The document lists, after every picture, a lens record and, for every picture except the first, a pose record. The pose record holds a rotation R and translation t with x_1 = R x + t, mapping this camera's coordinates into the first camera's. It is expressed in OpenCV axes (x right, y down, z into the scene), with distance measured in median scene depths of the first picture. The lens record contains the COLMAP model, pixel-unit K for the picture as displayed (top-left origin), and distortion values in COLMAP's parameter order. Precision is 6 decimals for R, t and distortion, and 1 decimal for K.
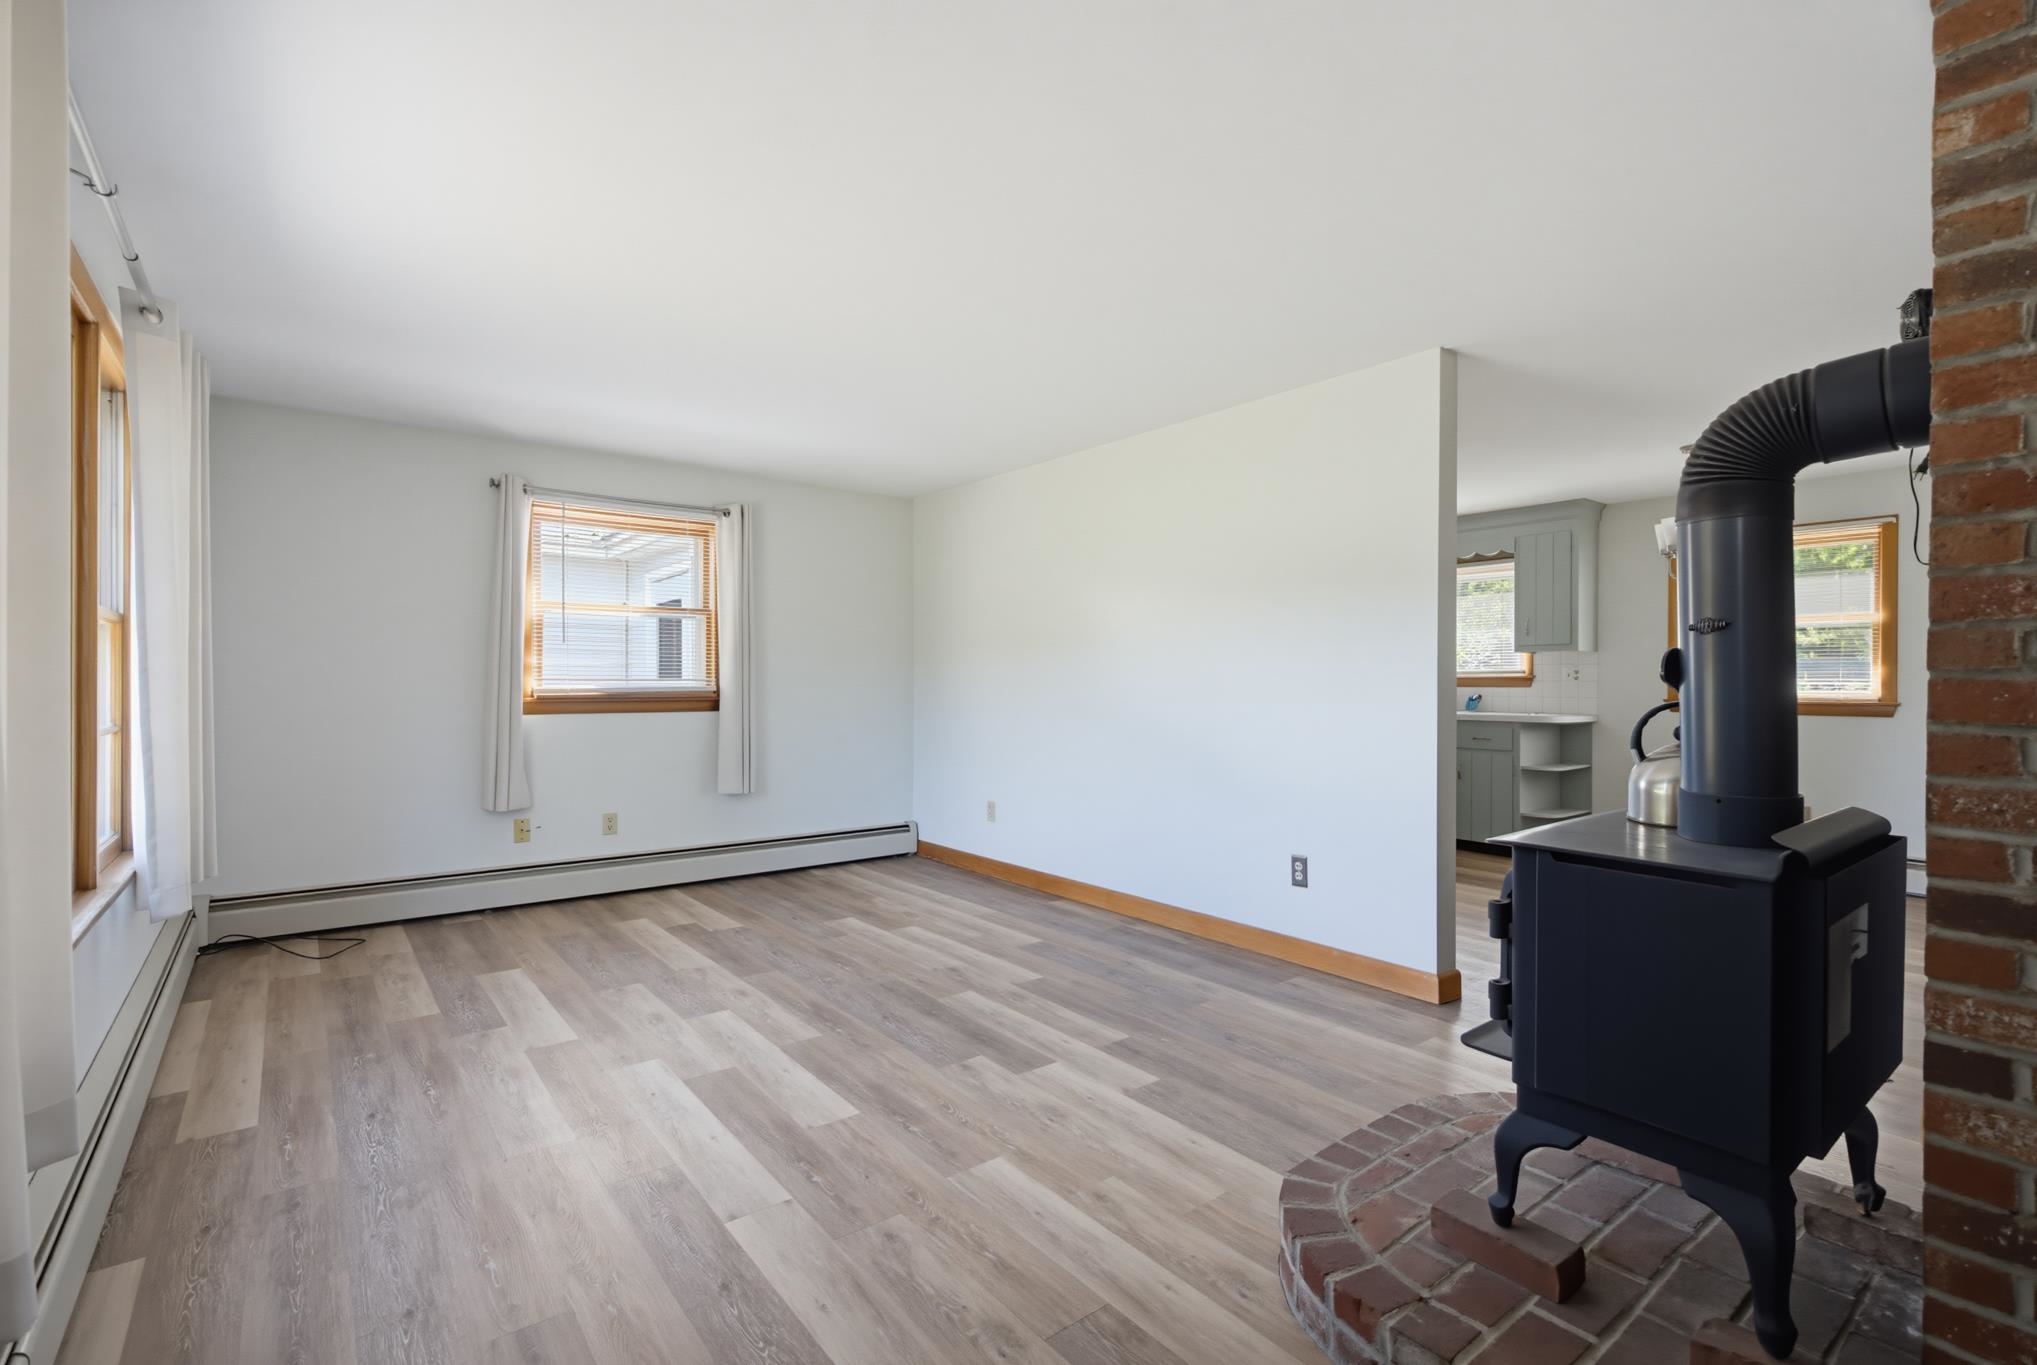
lens RADIAL K [[905.7, 0, 1008.7], [0, 905.7, 728.0], [0, 0, 1]] dist [-0.002333, -0.000259]
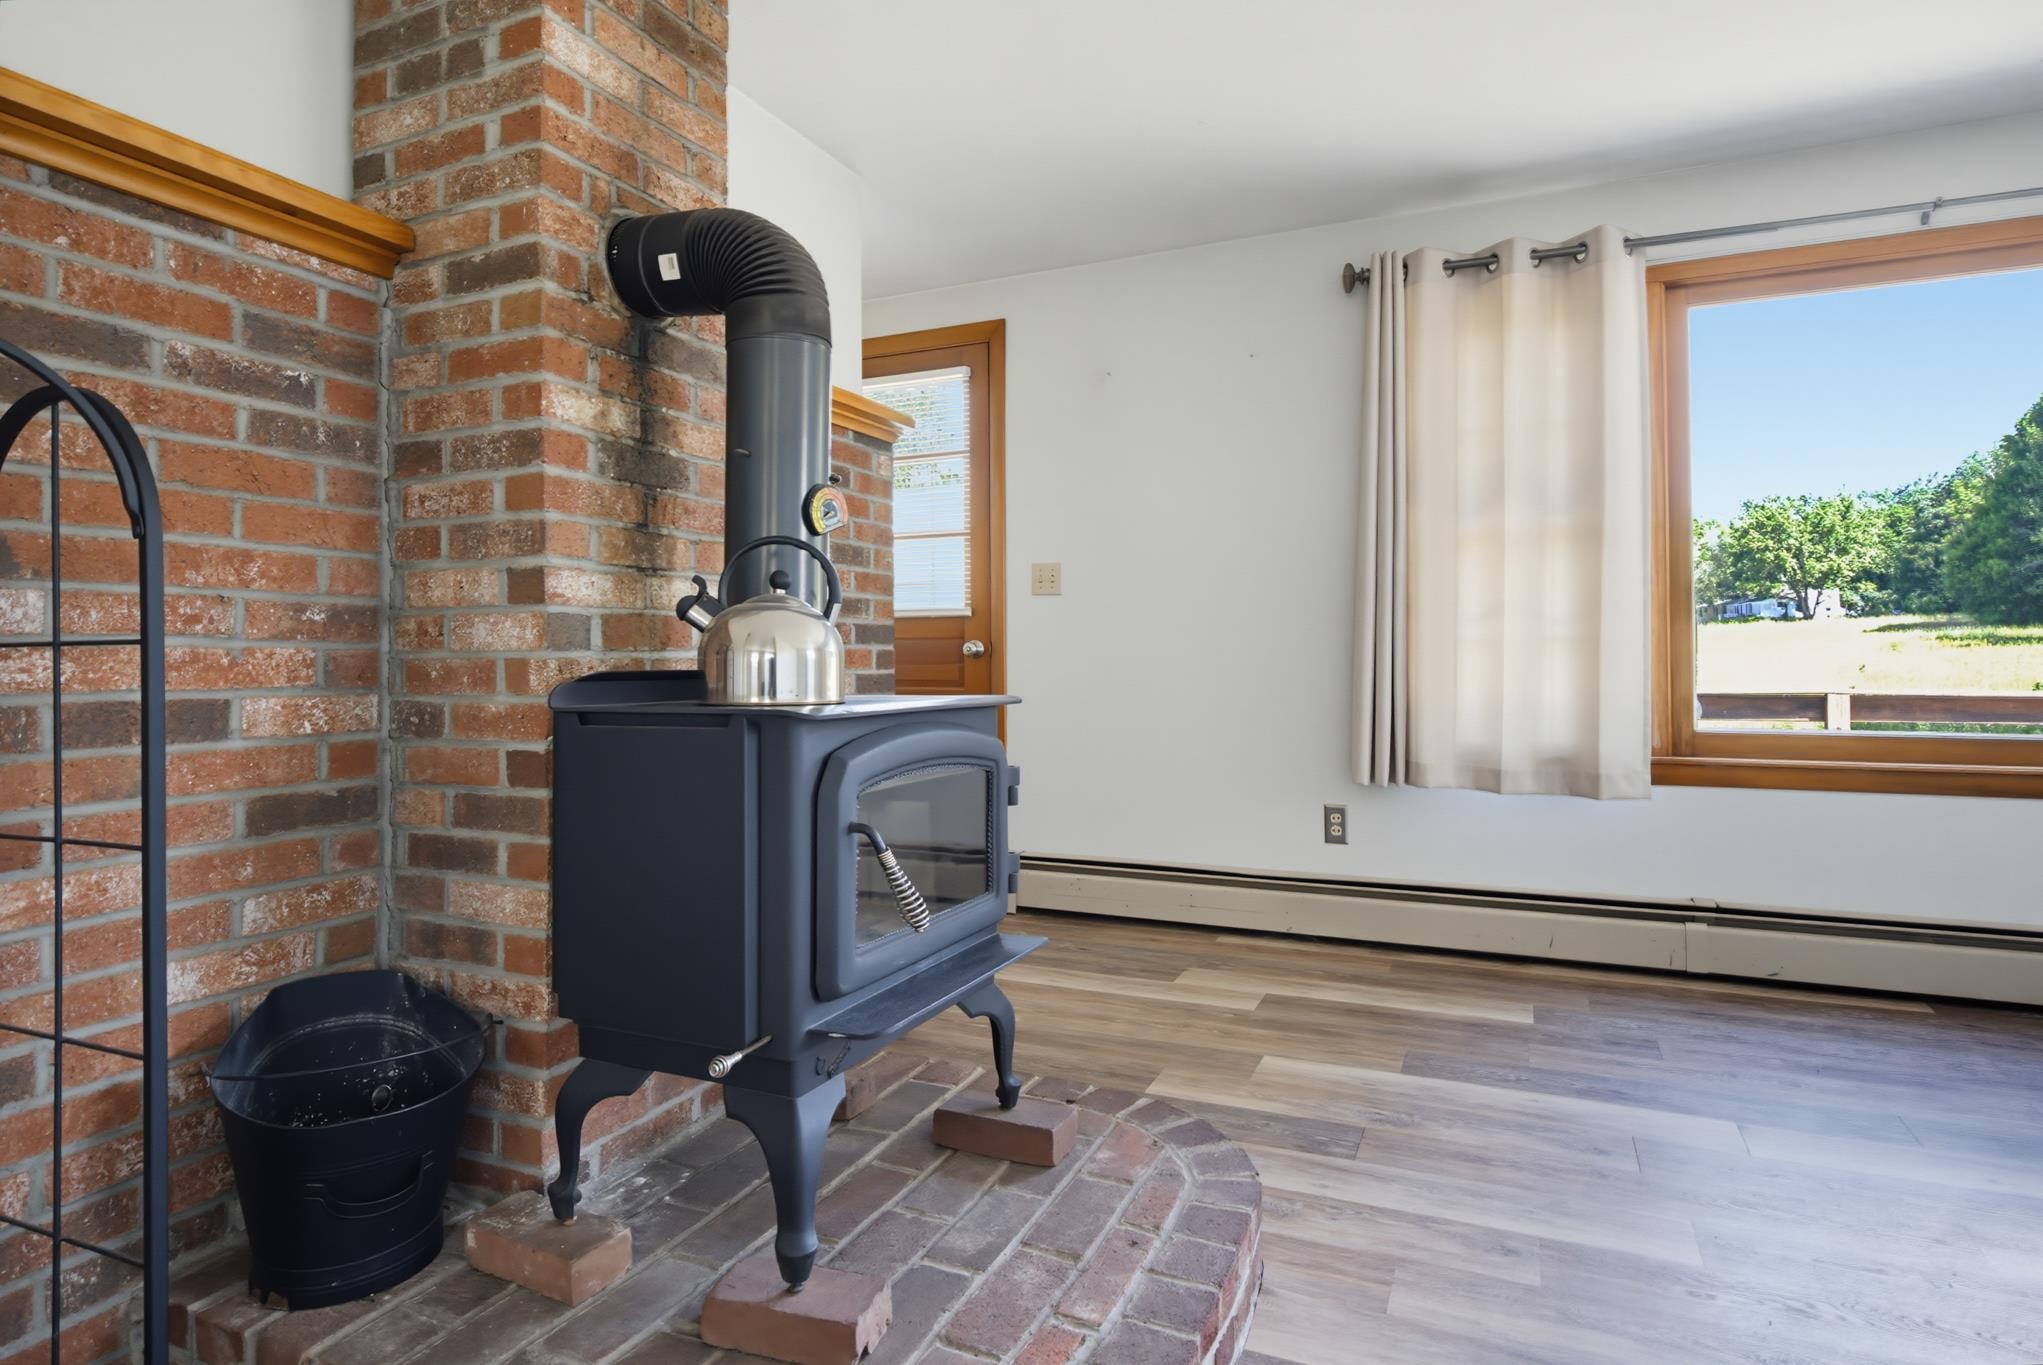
lens RADIAL K [[1100.4, 0, 1016.8], [0, 1100.4, 654.4], [0, 0, 1]] dist [0.004430, 0.001135]
pose [[-0.890388, -0.000083, -0.455202, 0.593091], [-0.022659, 0.998768, 0.044141, 0.015837], [0.454638, 0.049617, -0.889293, 1.117151]]
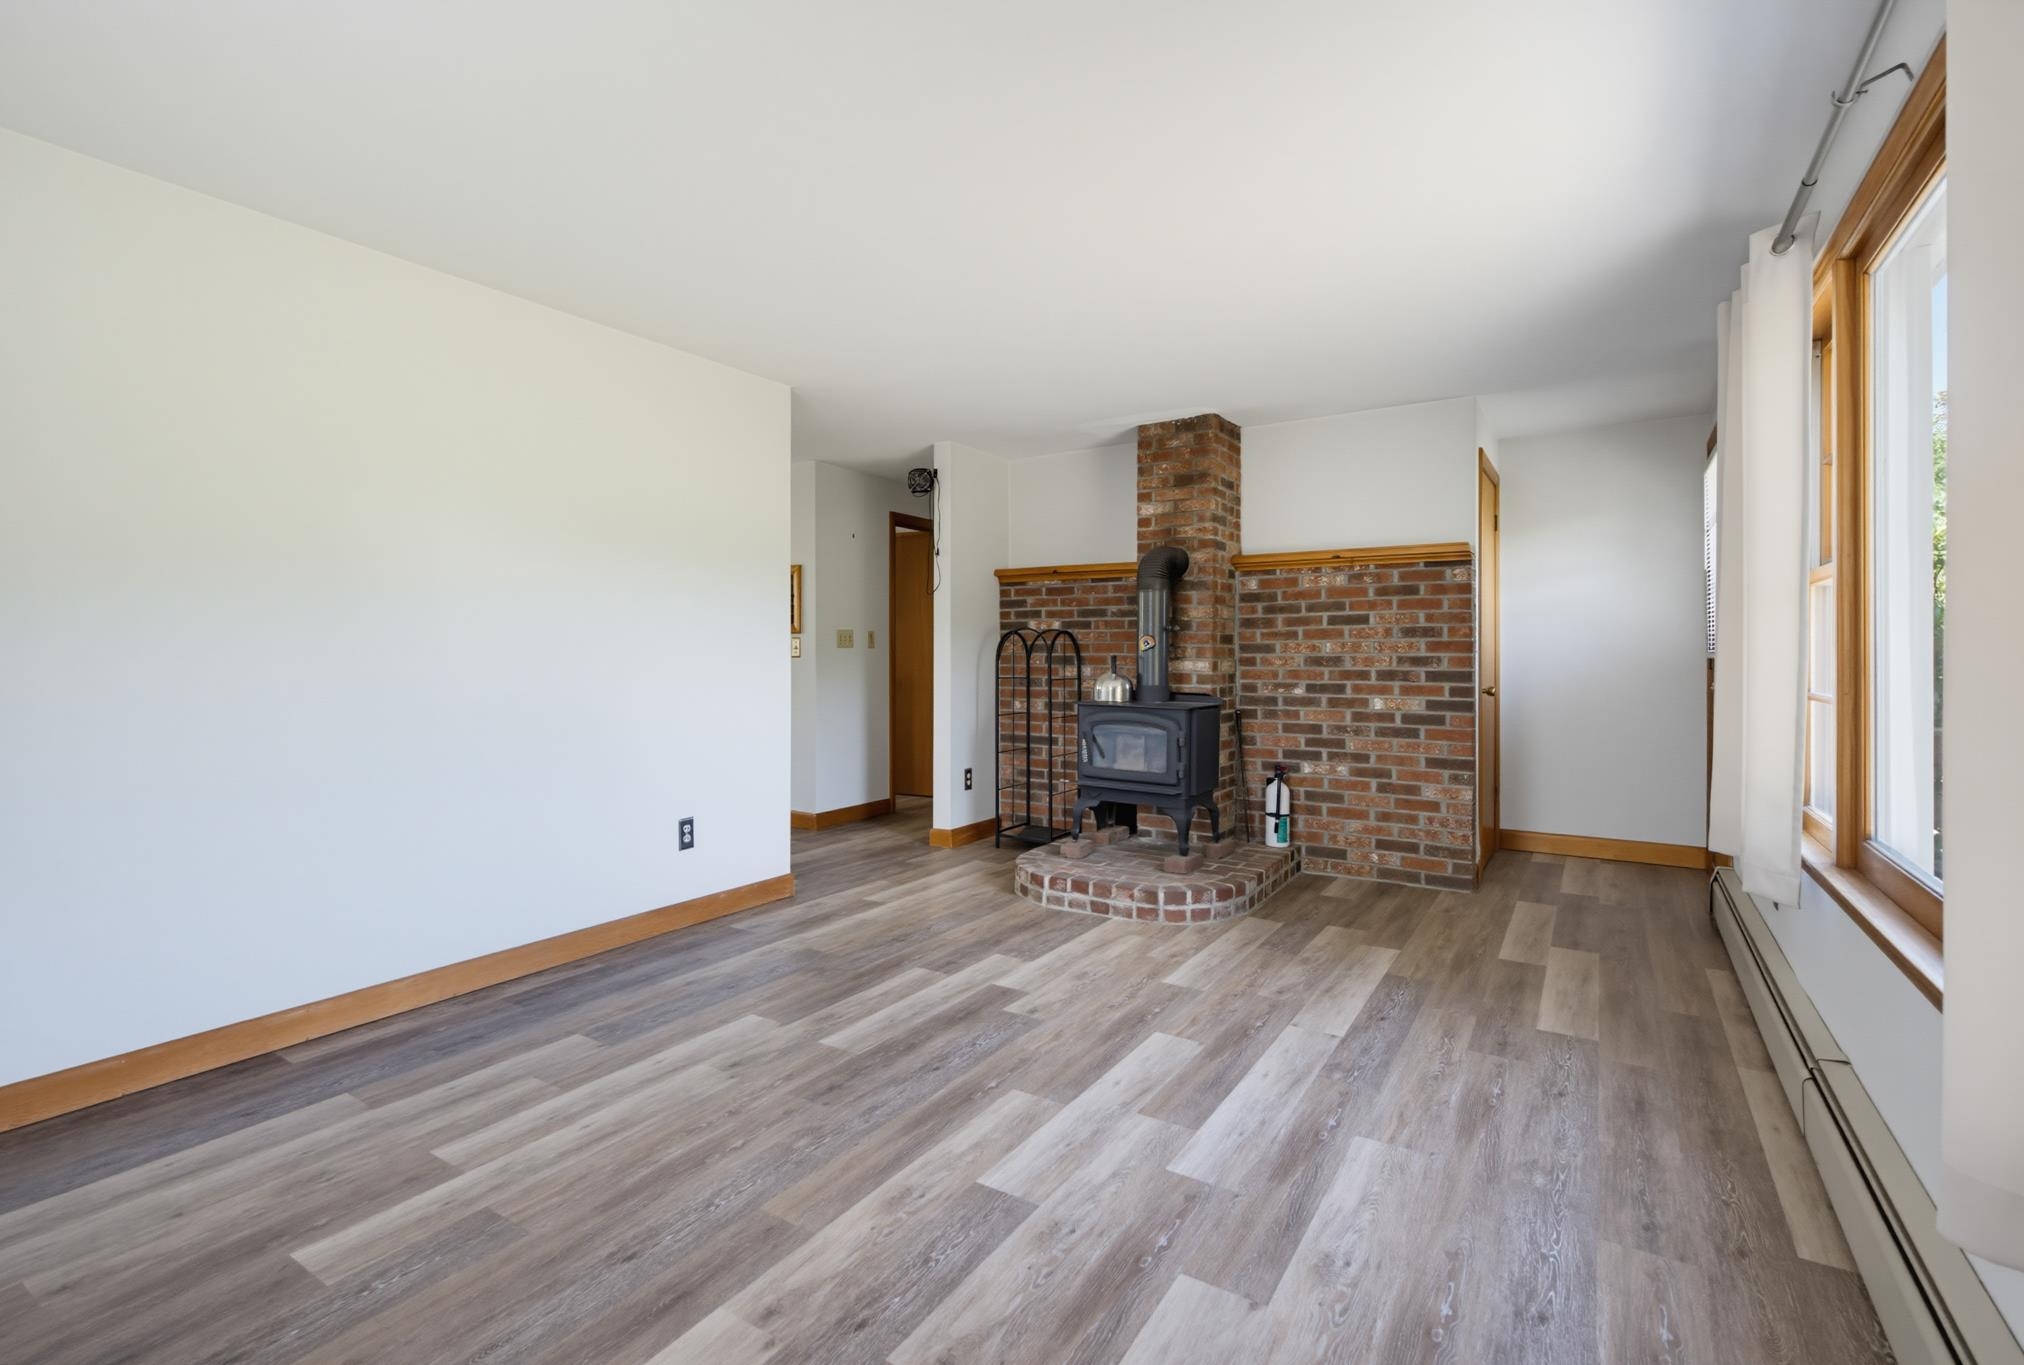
lens RADIAL K [[923.7, 0, 1012.0], [0, 923.7, 682.5], [0, 0, 1]] dist [-0.000757, 0.000116]
pose [[-0.326859, -0.036914, 0.944352, -0.980535], [0.047051, 0.997362, 0.055272, -0.062011], [-0.943901, 0.062499, -0.324260, 1.274935]]
